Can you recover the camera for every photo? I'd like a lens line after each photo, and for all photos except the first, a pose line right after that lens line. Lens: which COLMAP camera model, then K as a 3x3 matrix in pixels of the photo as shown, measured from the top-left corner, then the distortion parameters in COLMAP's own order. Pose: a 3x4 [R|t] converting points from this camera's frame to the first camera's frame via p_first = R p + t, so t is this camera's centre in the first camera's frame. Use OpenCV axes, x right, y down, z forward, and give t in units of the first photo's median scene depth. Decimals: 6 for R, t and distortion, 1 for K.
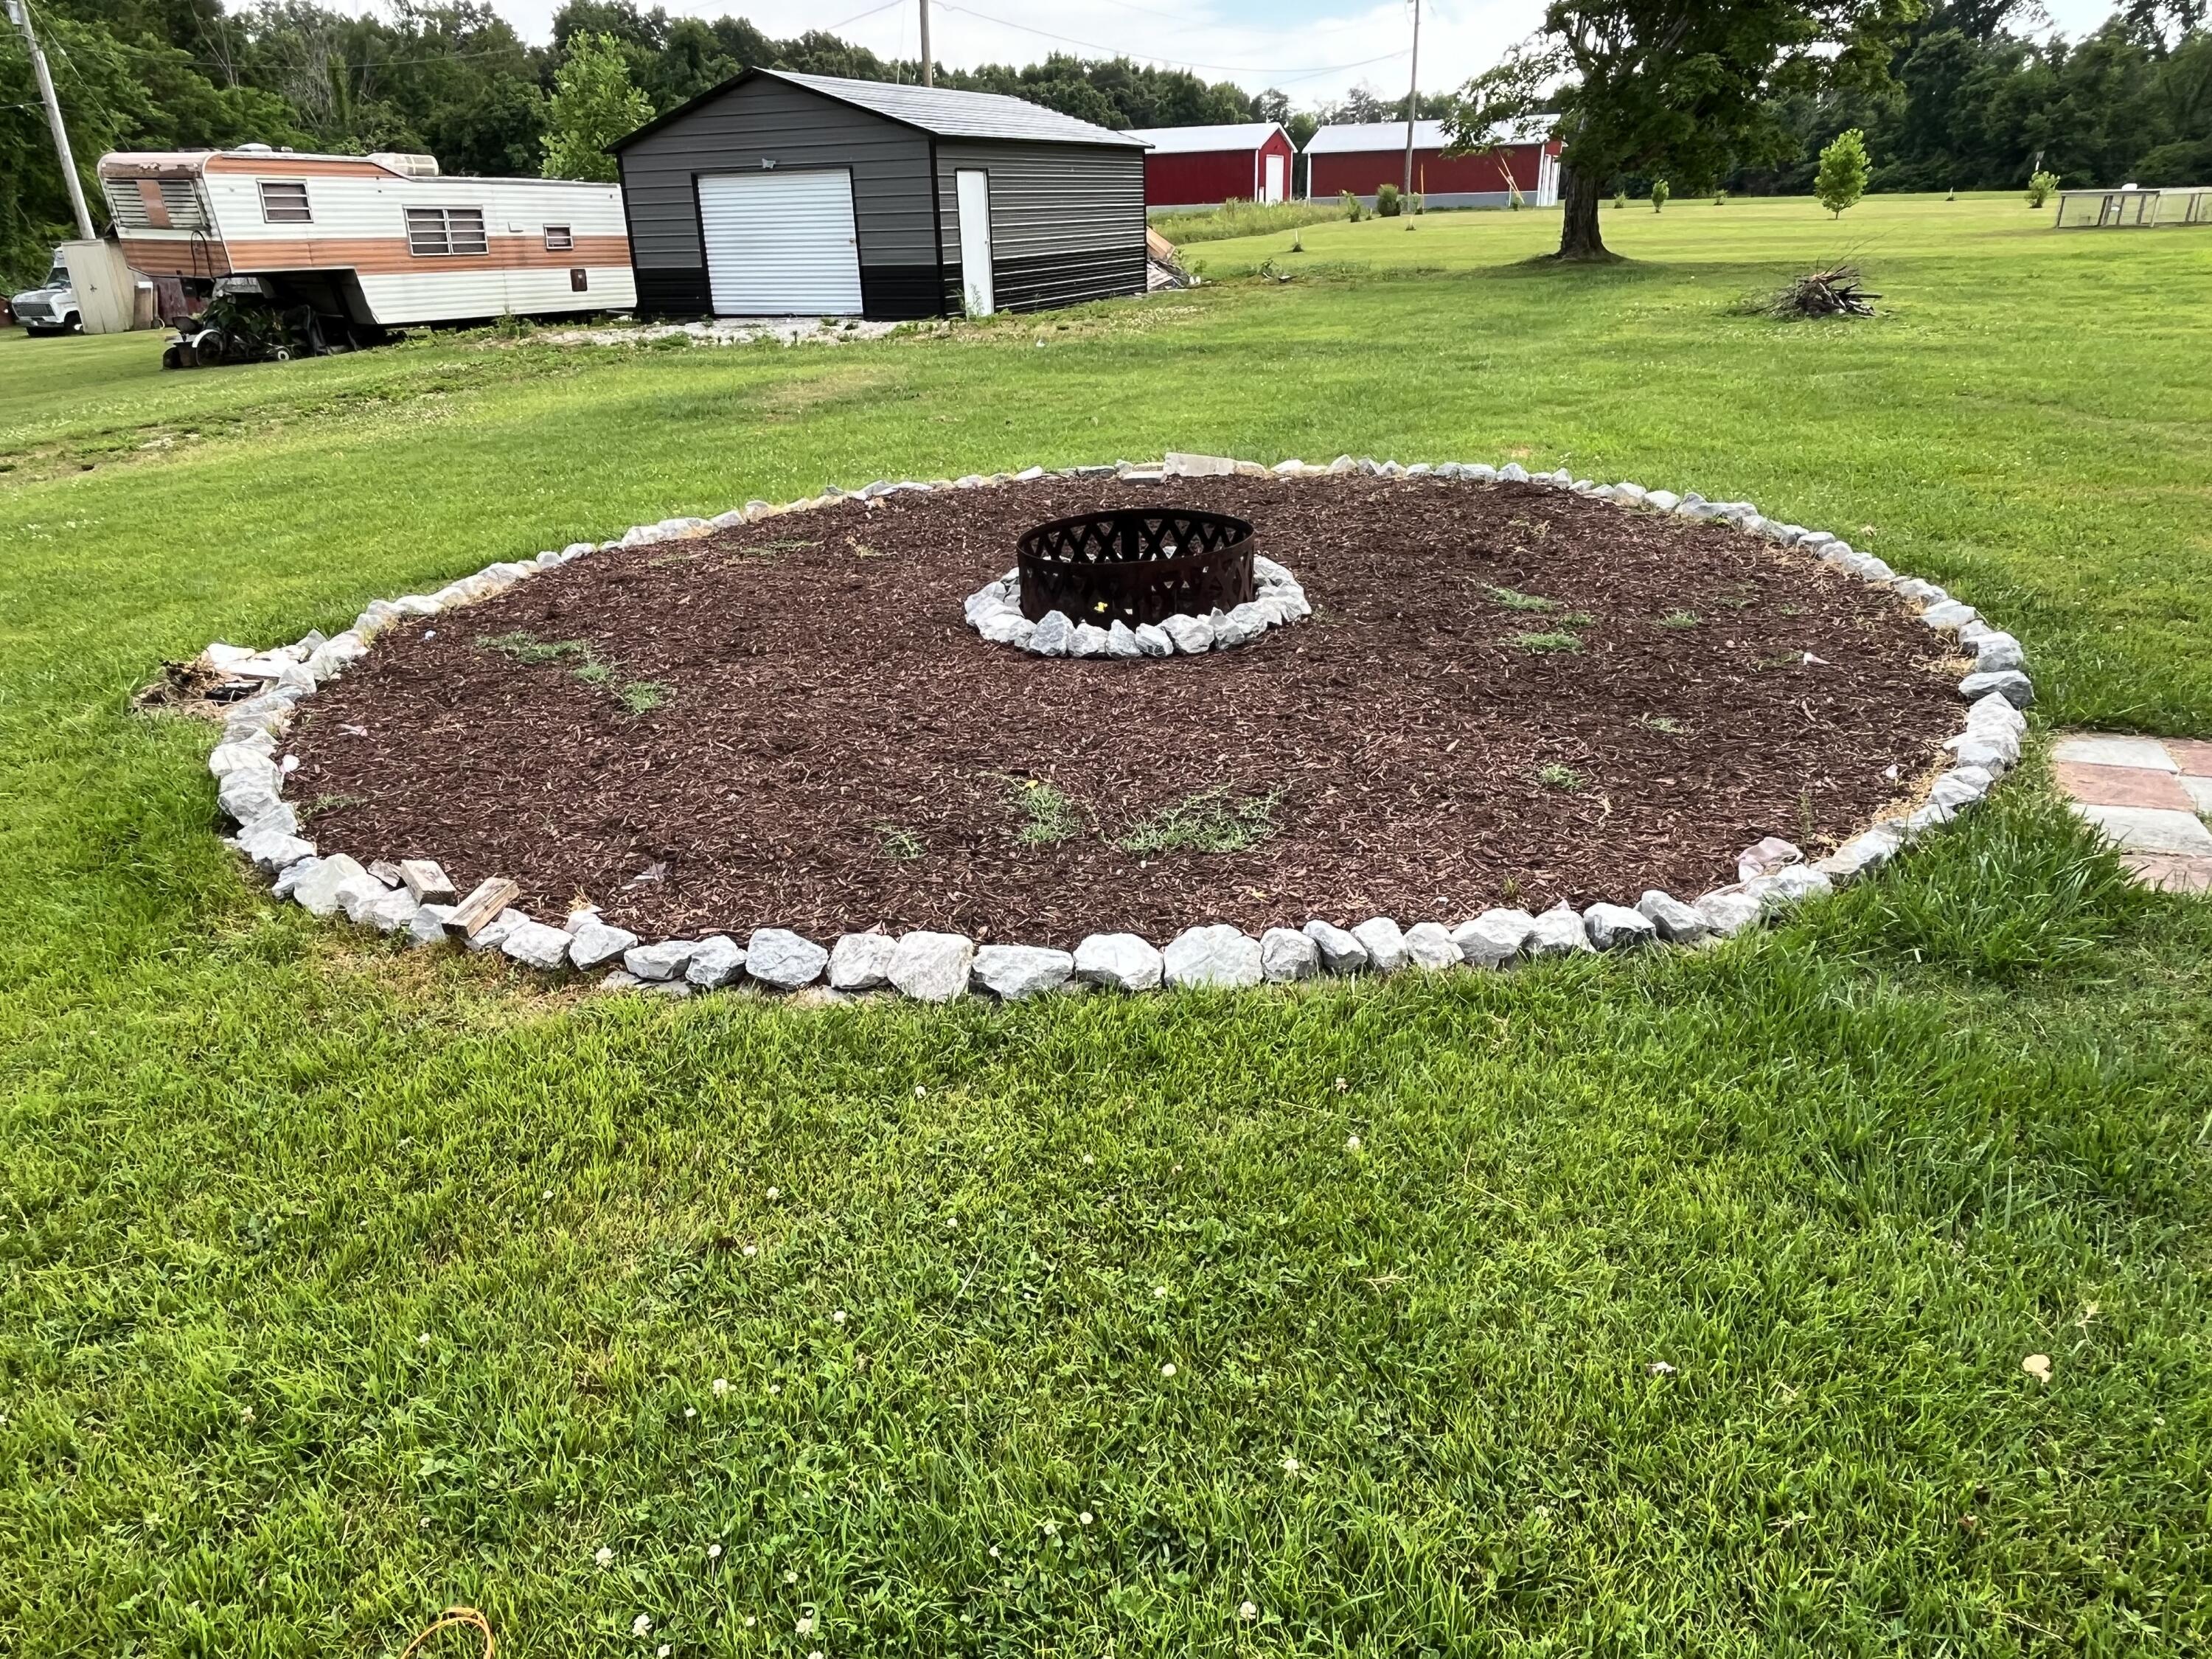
lens RADIAL K [[1435.7, 0, 1170.2], [0, 1435.7, 826.6], [0, 0, 1]] dist [0.006136, -0.048245]
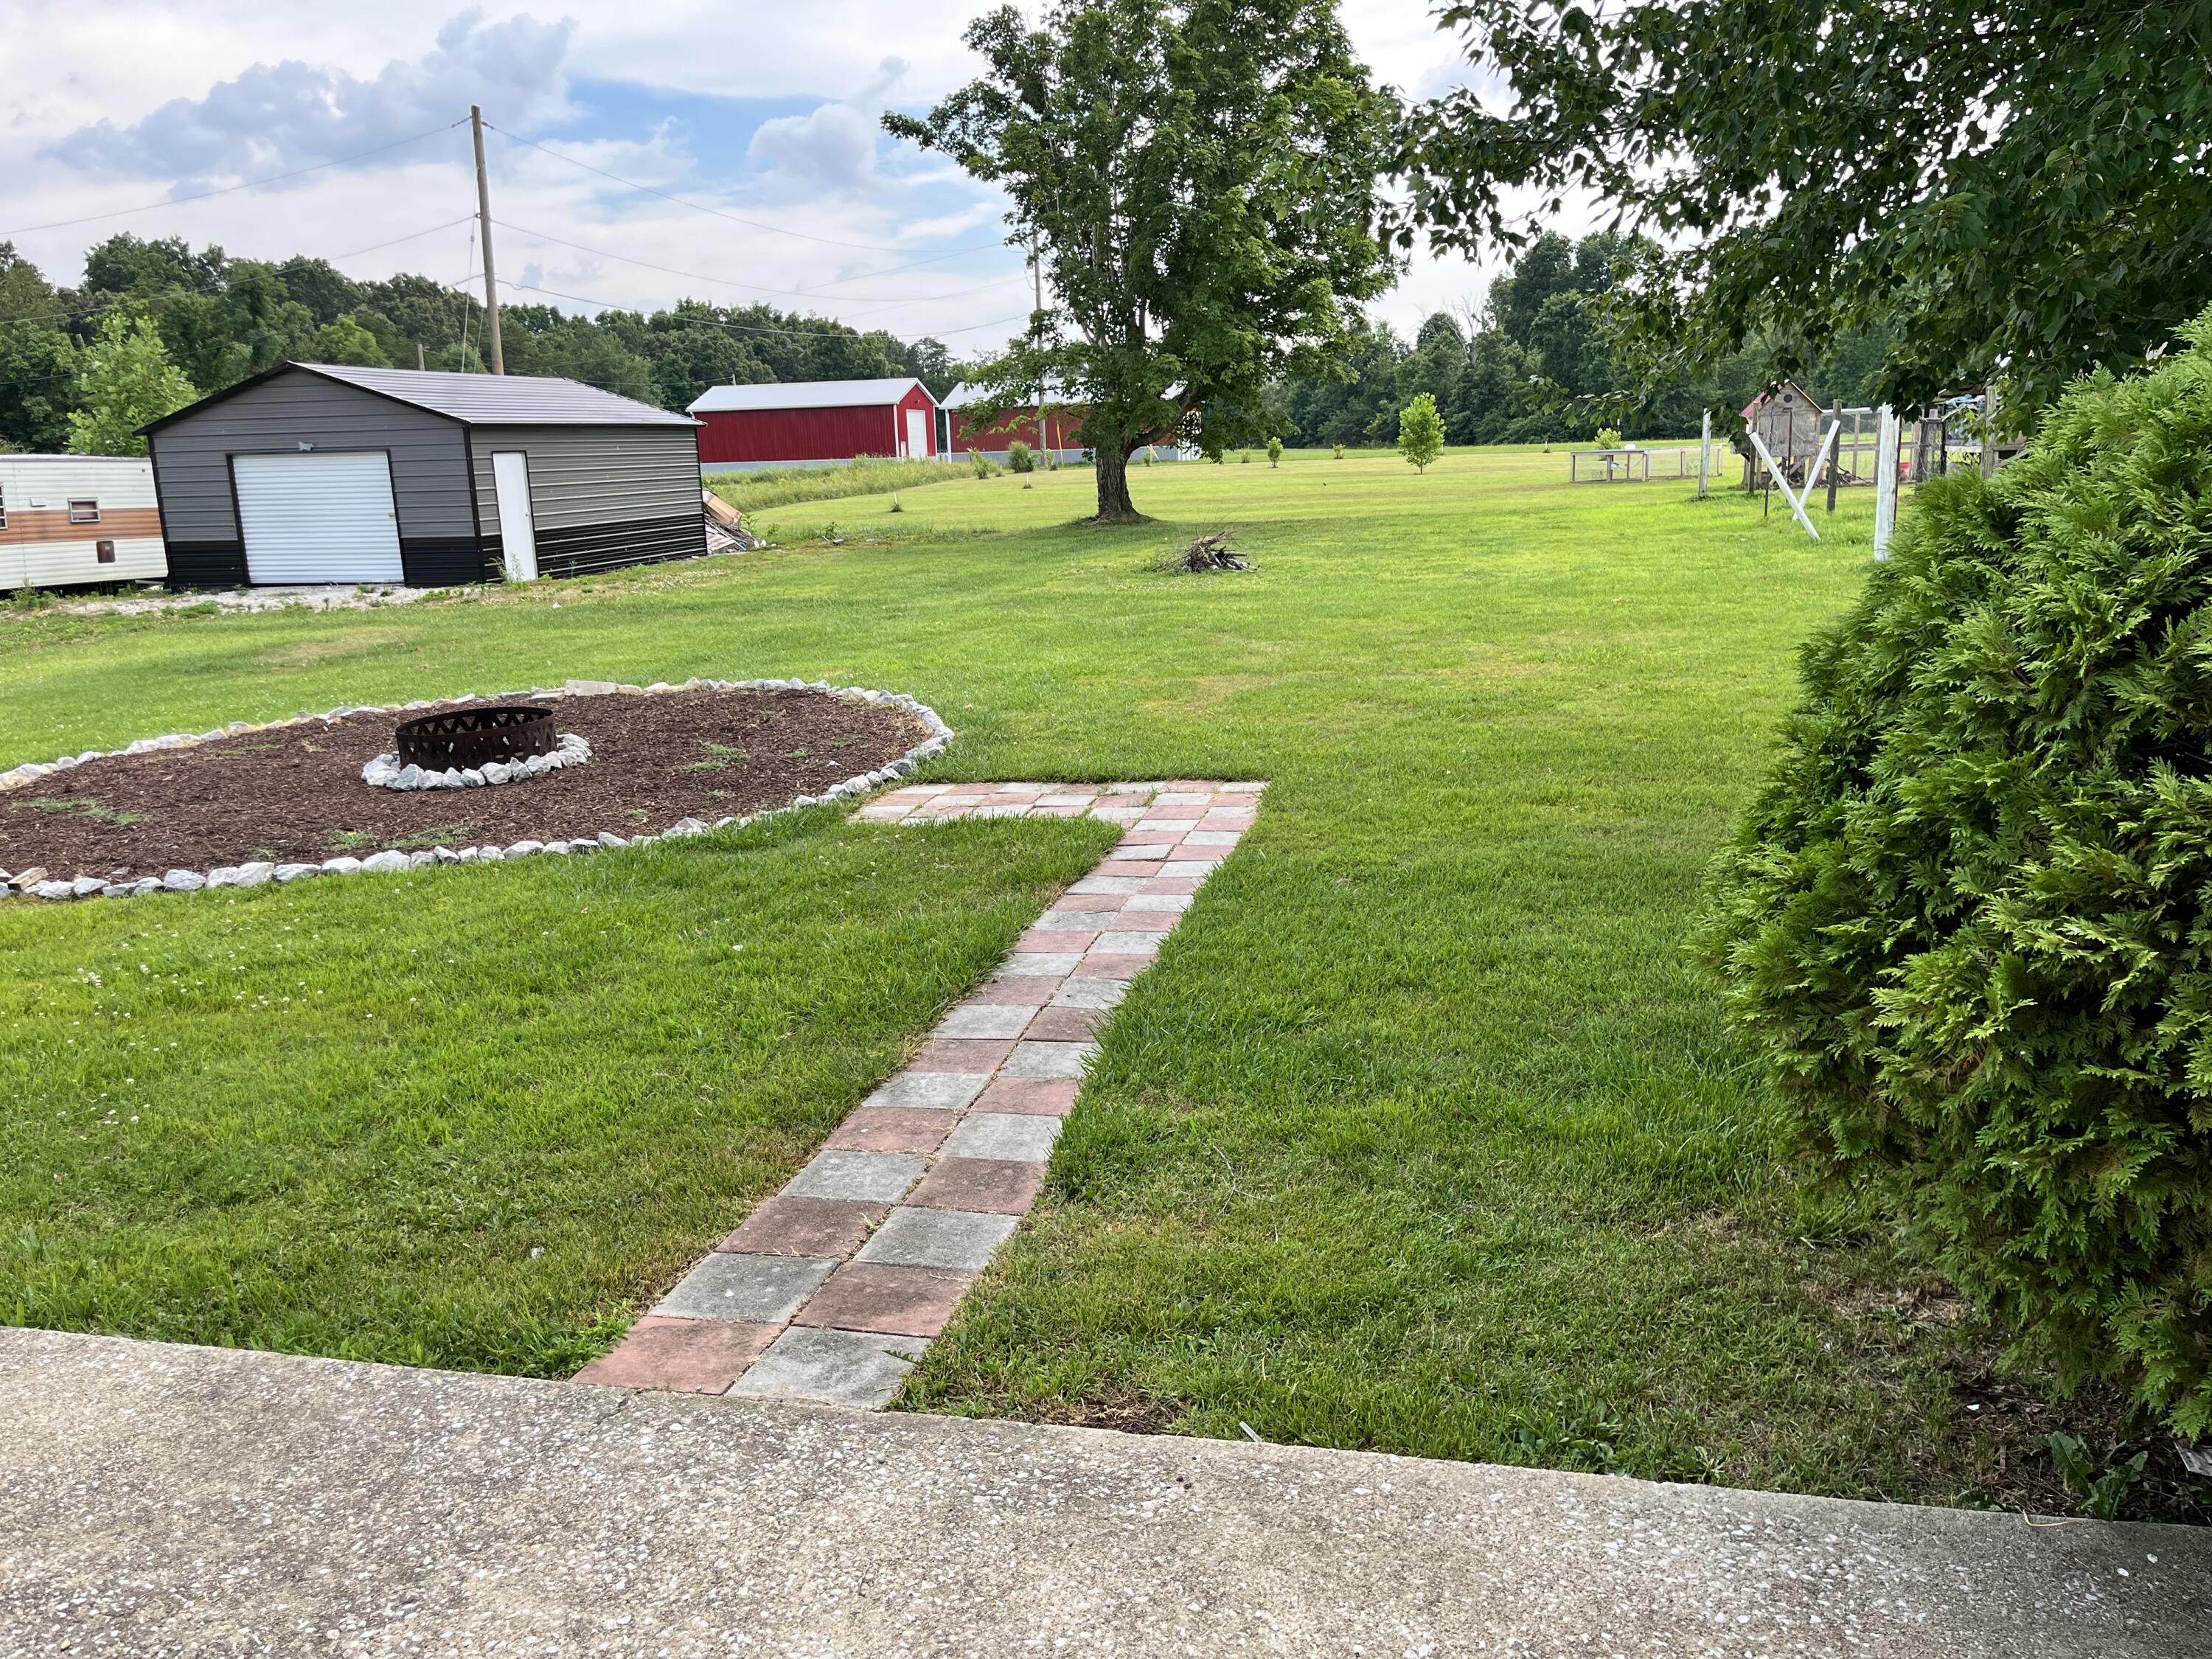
lens RADIAL K [[1673.9, 0, 1108.6], [0, 1673.9, 814.5], [0, 0, 1]] dist [0.073459, -0.084140]
pose [[0.987549, -0.042443, 0.151476, 0.101587], [0.071277, 0.979126, -0.190349, 0.081494], [-0.140235, 0.198776, 0.969960, -0.237403]]
